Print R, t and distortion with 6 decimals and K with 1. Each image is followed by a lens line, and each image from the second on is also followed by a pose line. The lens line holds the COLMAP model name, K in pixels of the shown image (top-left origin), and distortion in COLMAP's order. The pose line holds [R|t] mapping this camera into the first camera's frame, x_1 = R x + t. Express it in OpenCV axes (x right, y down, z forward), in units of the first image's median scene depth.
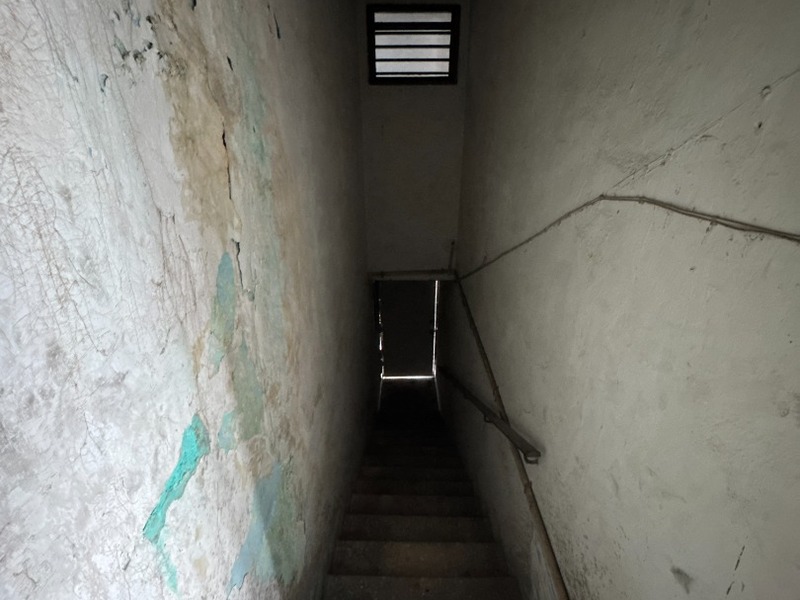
lens RADIAL K [[425.0, 0, 399.9], [0, 425.0, 301.2], [0, 0, 1]] dist [-0.009202, 0.001603]
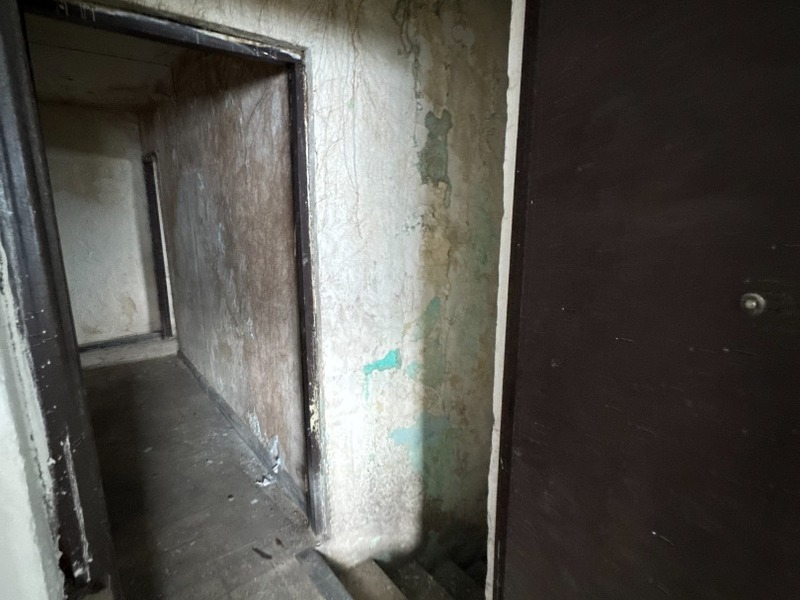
lens RADIAL K [[425.0, 0, 399.9], [0, 425.0, 301.0], [0, 0, 1]] dist [-0.009202, 0.001603]
pose [[0.605707, 0.166579, -0.778056, 1.803057], [-0.347851, 0.934884, -0.070643, 0.201485], [0.715624, 0.313437, 0.624211, -0.865201]]
